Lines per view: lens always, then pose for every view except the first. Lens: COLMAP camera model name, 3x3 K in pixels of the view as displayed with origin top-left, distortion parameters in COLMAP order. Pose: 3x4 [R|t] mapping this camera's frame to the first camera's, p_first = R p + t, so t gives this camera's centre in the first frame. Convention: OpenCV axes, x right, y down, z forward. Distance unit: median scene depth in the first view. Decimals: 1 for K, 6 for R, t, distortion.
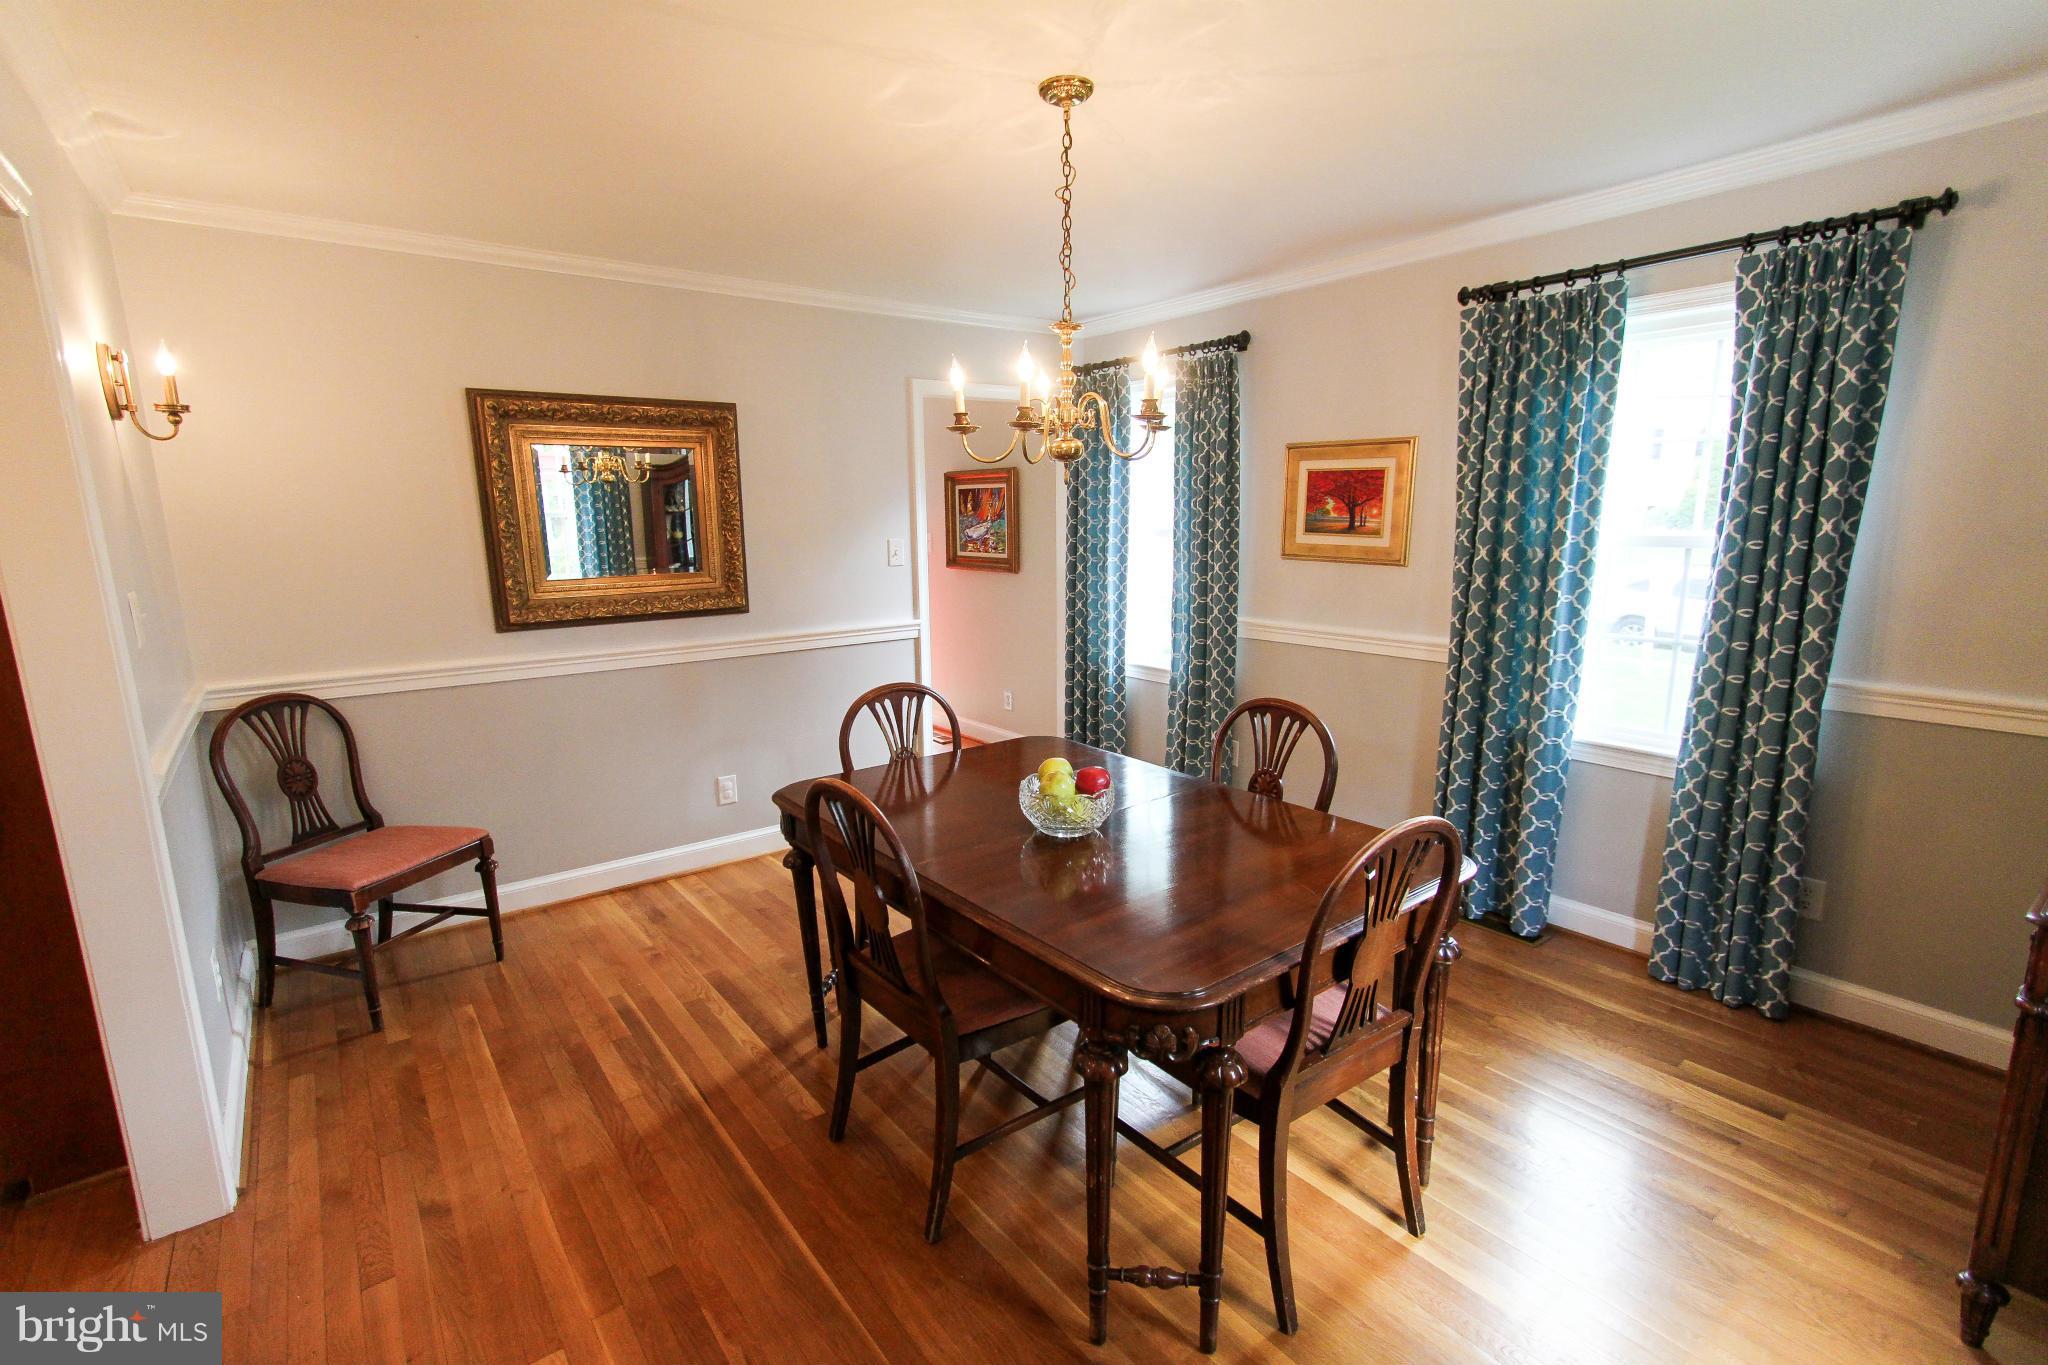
lens RADIAL K [[933.8, 0, 1035.1], [0, 933.8, 685.6], [0, 0, 1]] dist [-0.002205, -0.000116]
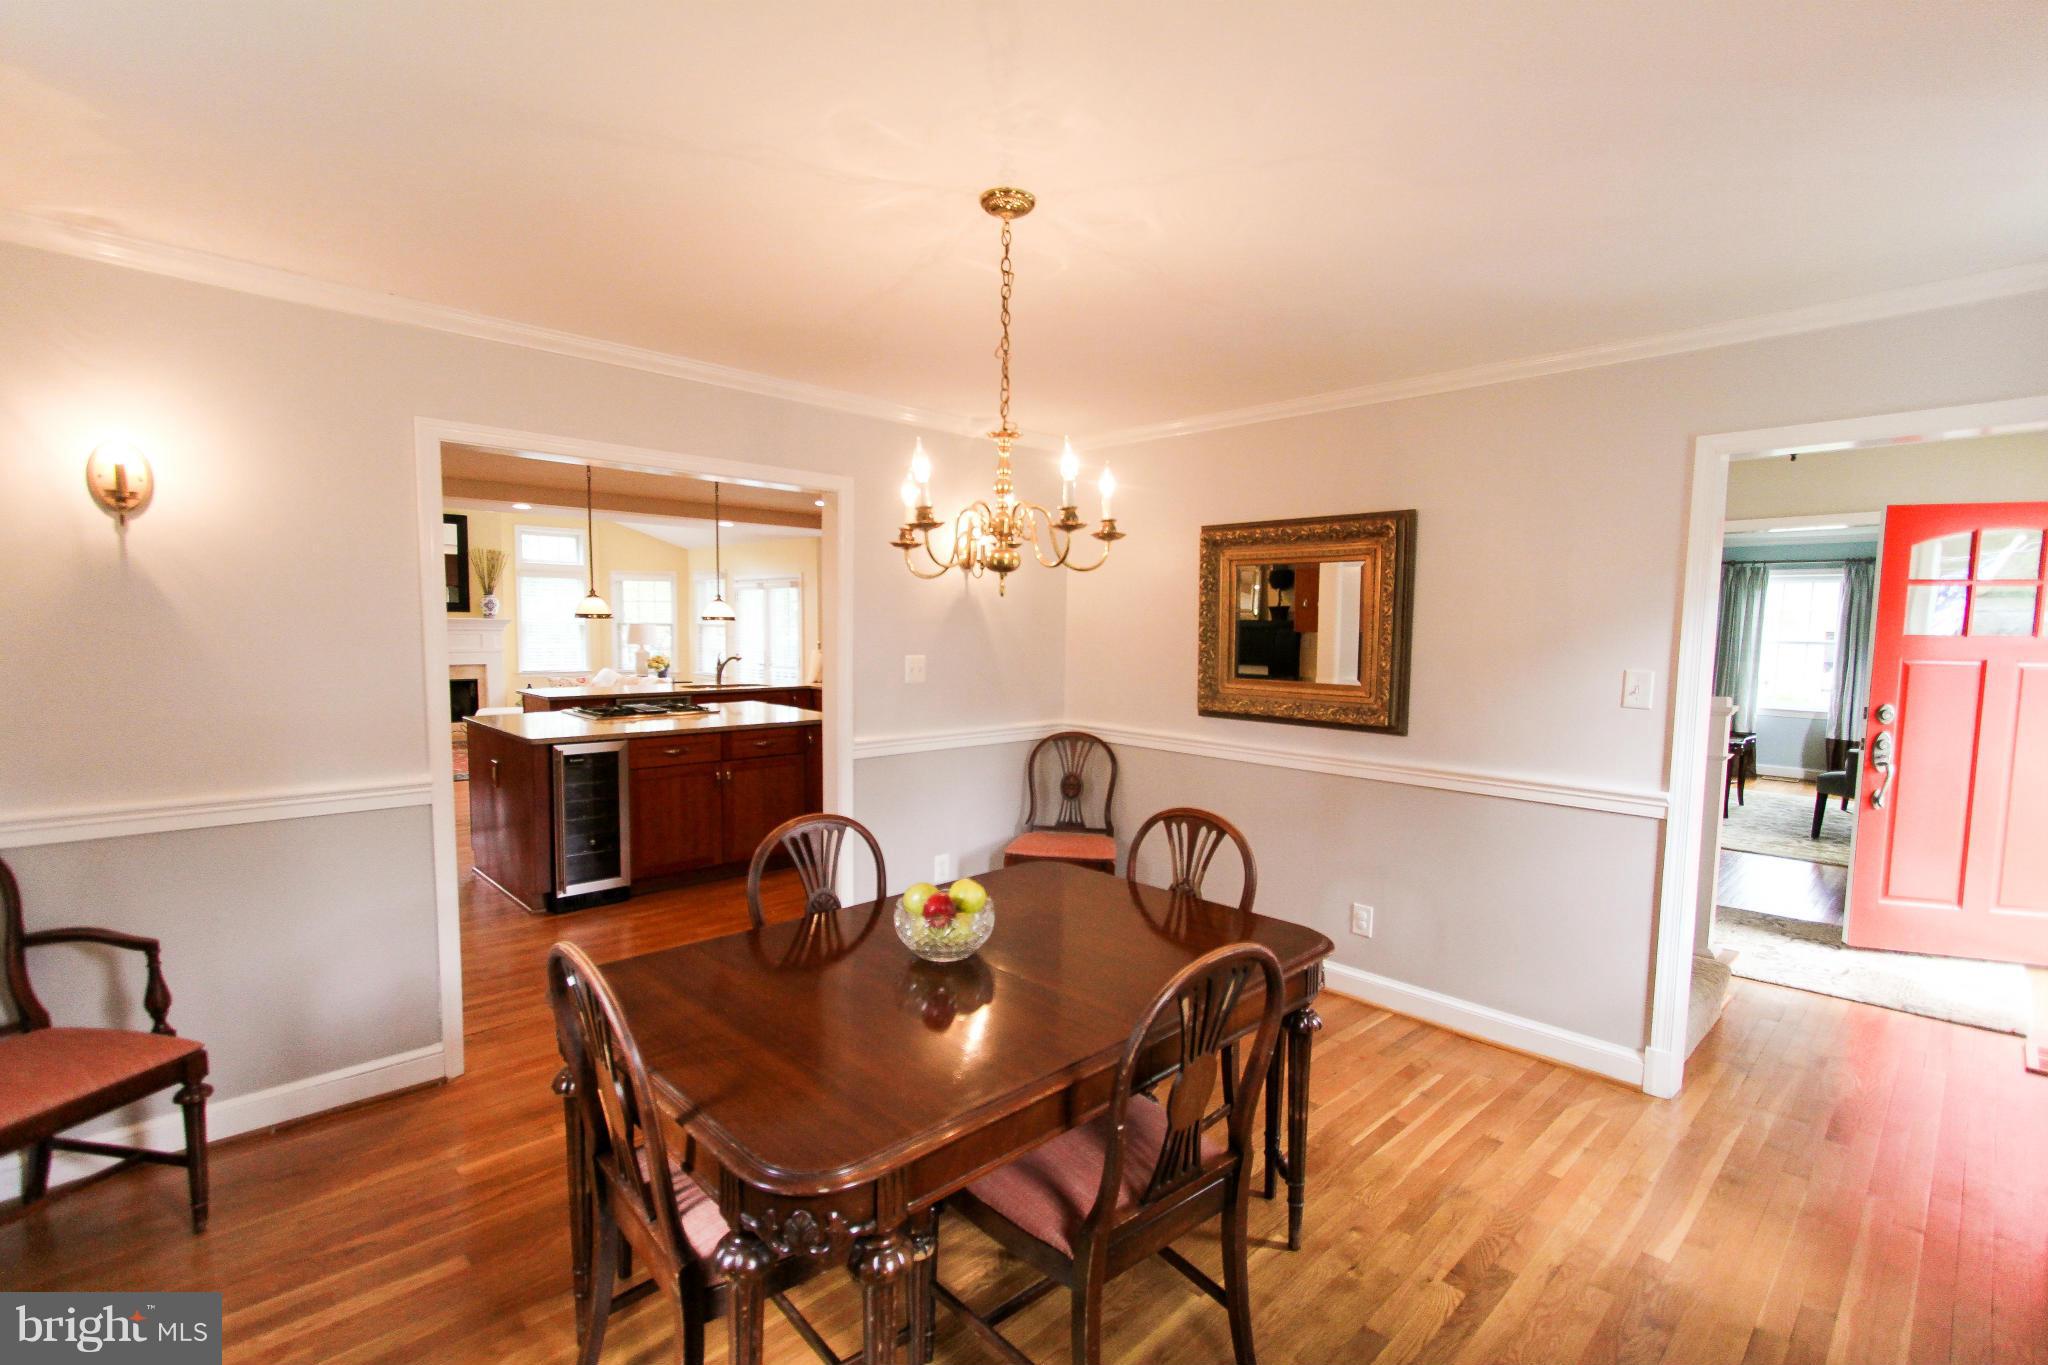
lens RADIAL K [[933.8, 0, 1033.9], [0, 933.8, 694.6], [0, 0, 1]] dist [-0.002205, -0.000116]
pose [[0.105821, 0.089299, -0.990367, 0.612214], [-0.202629, 0.976999, 0.066443, -0.118023], [0.973521, 0.193646, 0.121482, 0.603628]]
